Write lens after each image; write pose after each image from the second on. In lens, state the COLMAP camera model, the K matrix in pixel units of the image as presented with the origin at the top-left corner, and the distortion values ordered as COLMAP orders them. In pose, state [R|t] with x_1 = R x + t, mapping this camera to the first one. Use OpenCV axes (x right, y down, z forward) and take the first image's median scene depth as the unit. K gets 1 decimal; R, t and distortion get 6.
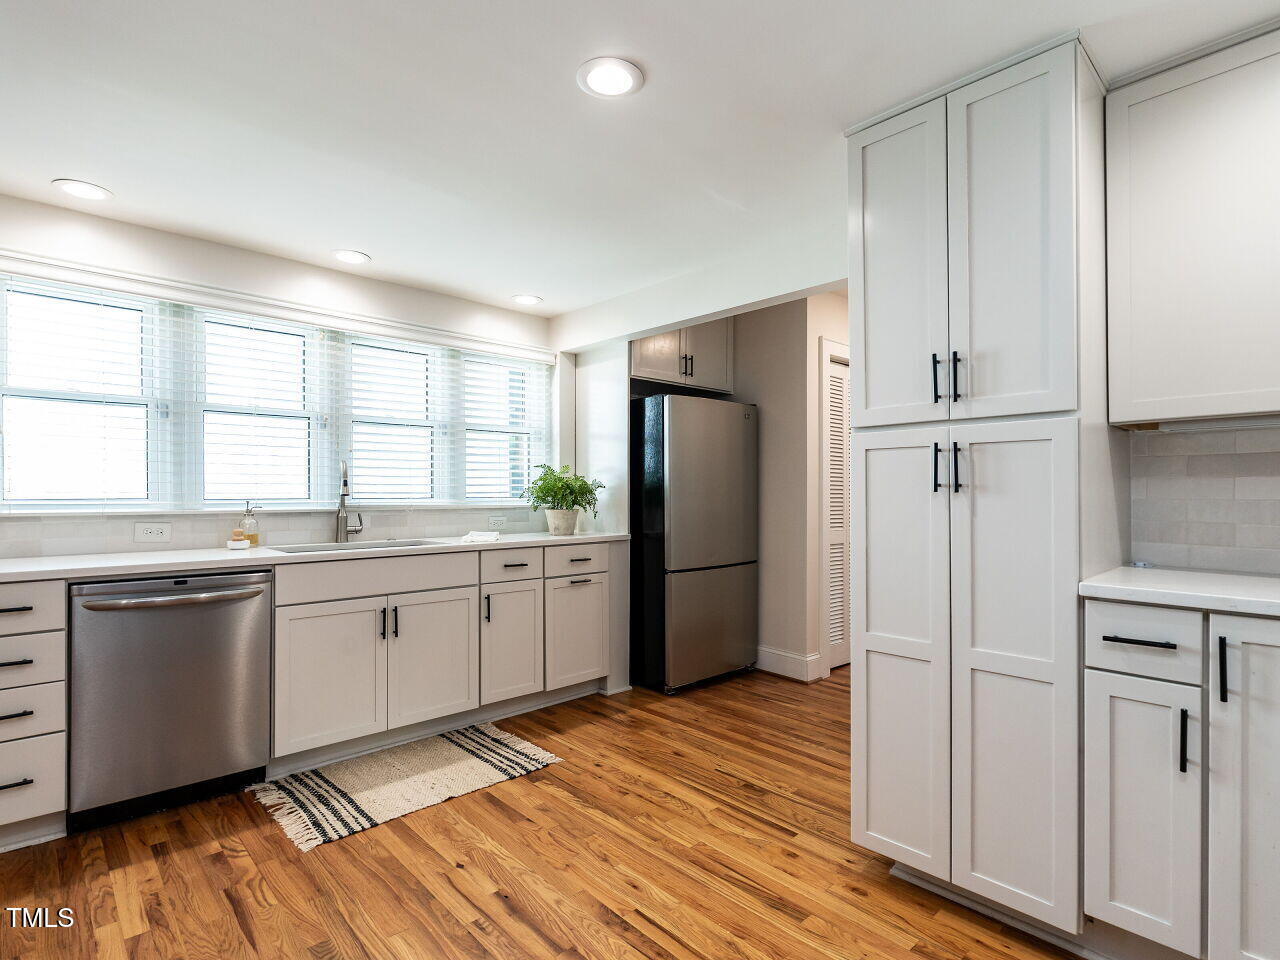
lens RADIAL K [[659.2, 0, 635.8], [0, 659.2, 487.8], [0, 0, 1]] dist [-0.001372, 0.001930]
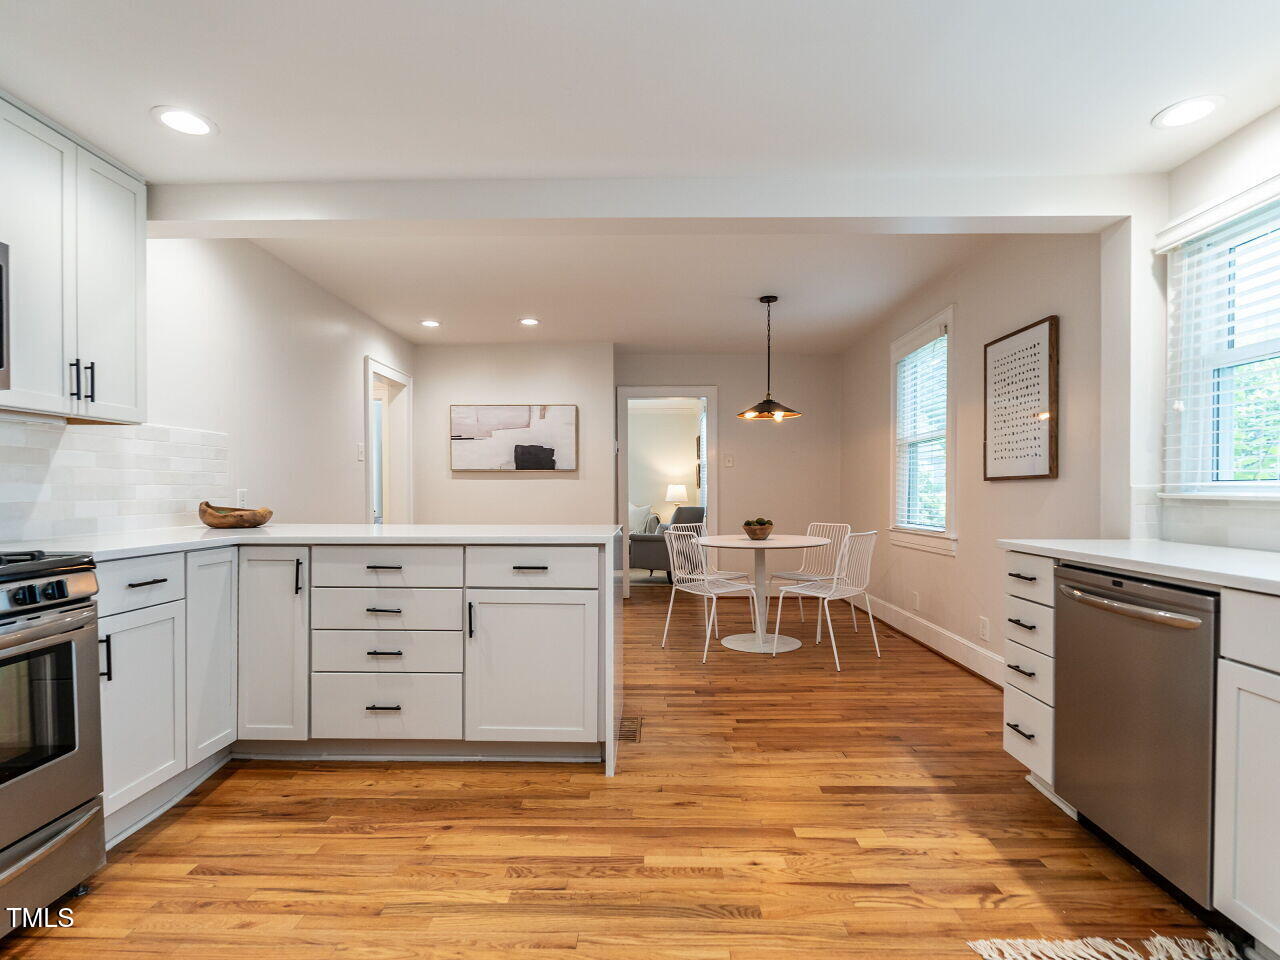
lens RADIAL K [[632.2, 0, 635.7], [0, 632.2, 491.1], [0, 0, 1]] dist [0.000016, -0.001113]
pose [[-0.694917, -0.001007, -0.719089, 0.230046], [0.000528, 0.999998, -0.001911, 0.032132], [0.719090, -0.001707, -0.694915, 1.018036]]
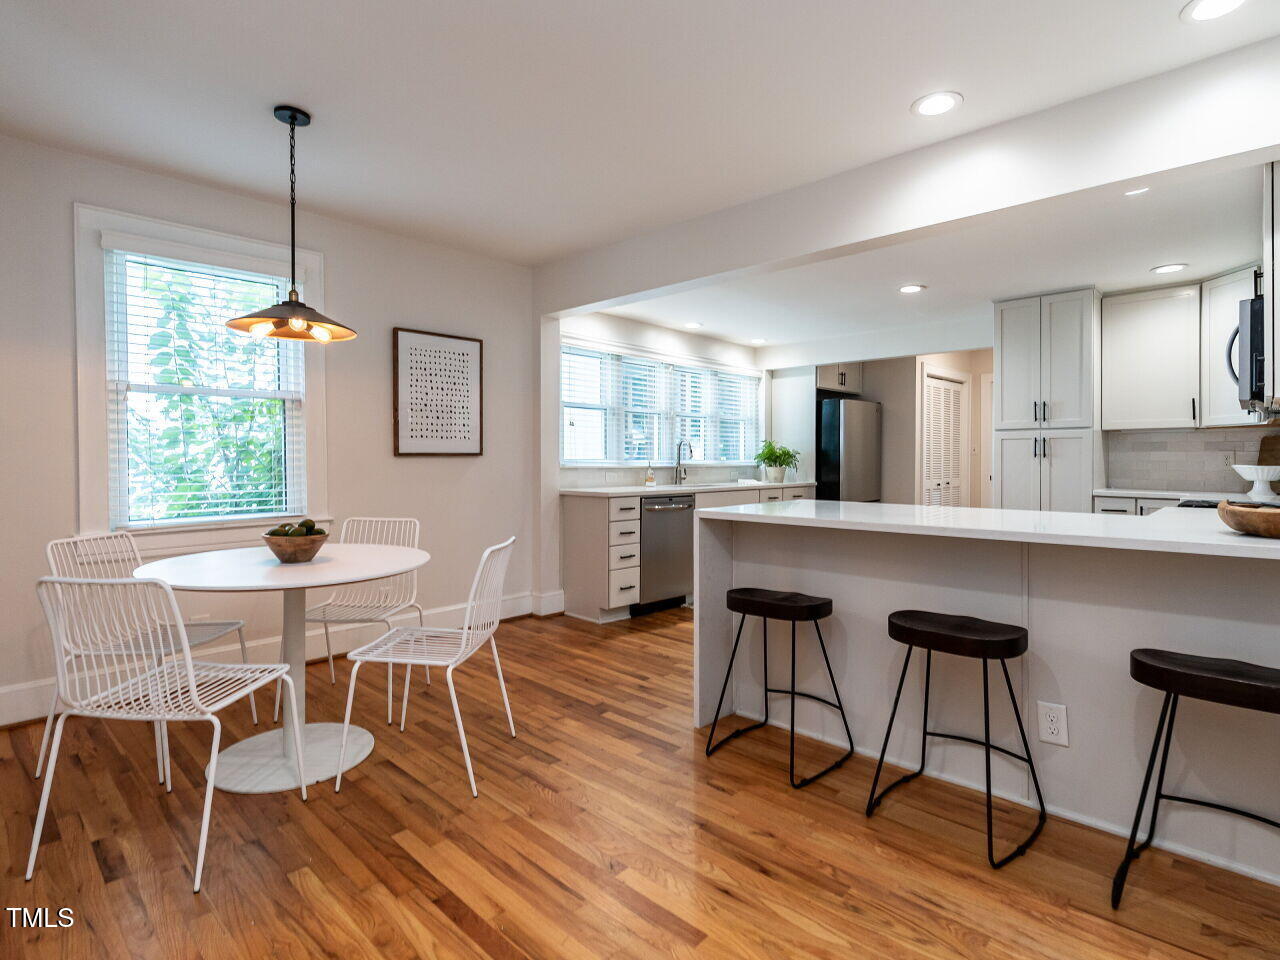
lens RADIAL K [[659.2, 0, 655.3], [0, 659.2, 456.5], [0, 0, 1]] dist [-0.001372, 0.001930]
pose [[0.997697, 0.003833, 0.067723, -0.811300], [-0.004203, 0.999977, 0.005328, -0.002303], [-0.067701, -0.005600, 0.997690, -0.982503]]
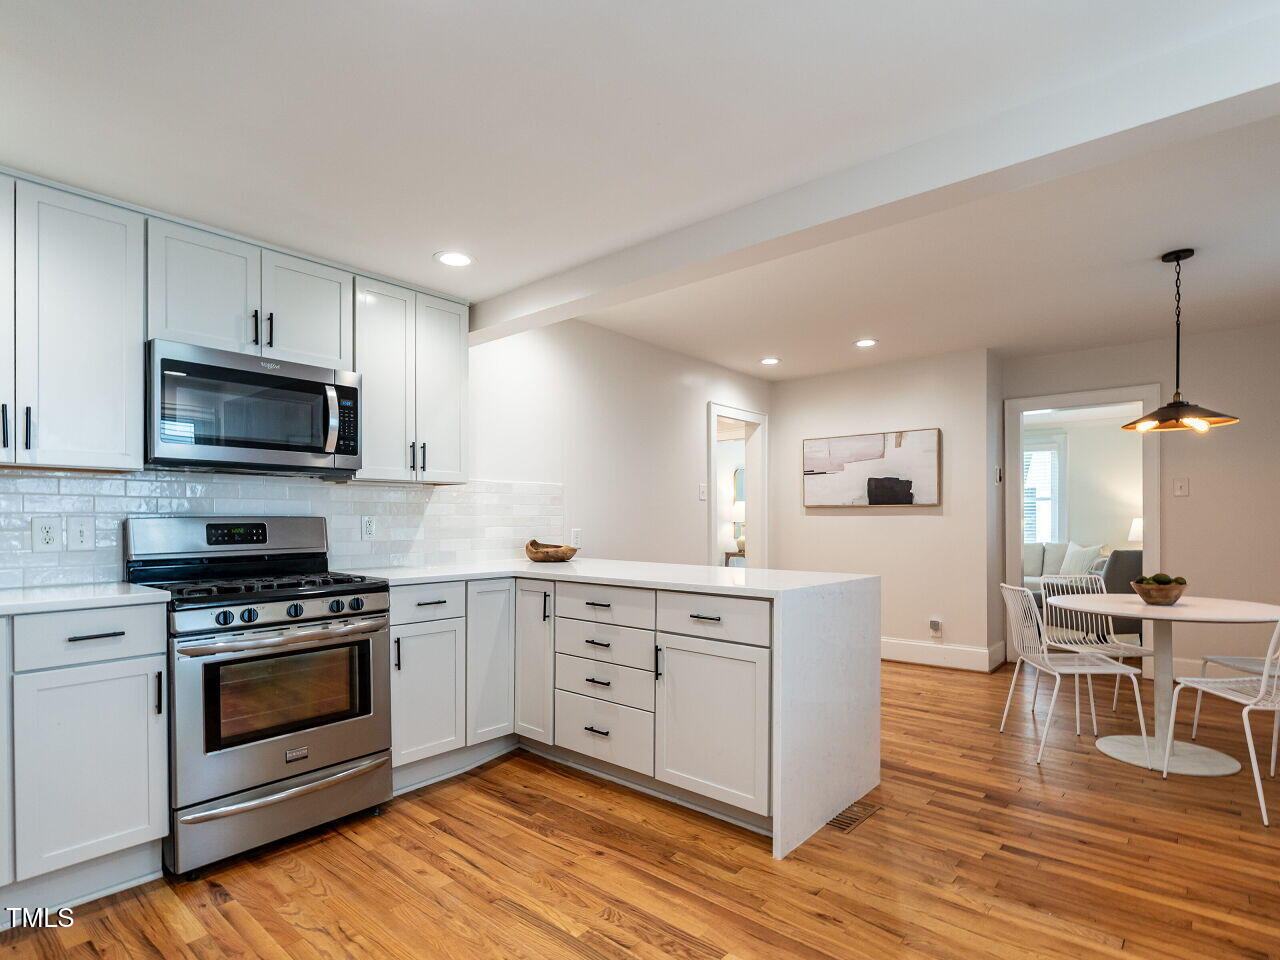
lens RADIAL K [[659.2, 0, 654.3], [0, 659.2, 515.9], [0, 0, 1]] dist [-0.001372, 0.001930]
pose [[-0.993186, -0.002645, -0.116514, -0.154366], [-0.001762, 0.999969, -0.007684, 0.004464], [0.116531, -0.007426, -0.993159, 1.193791]]
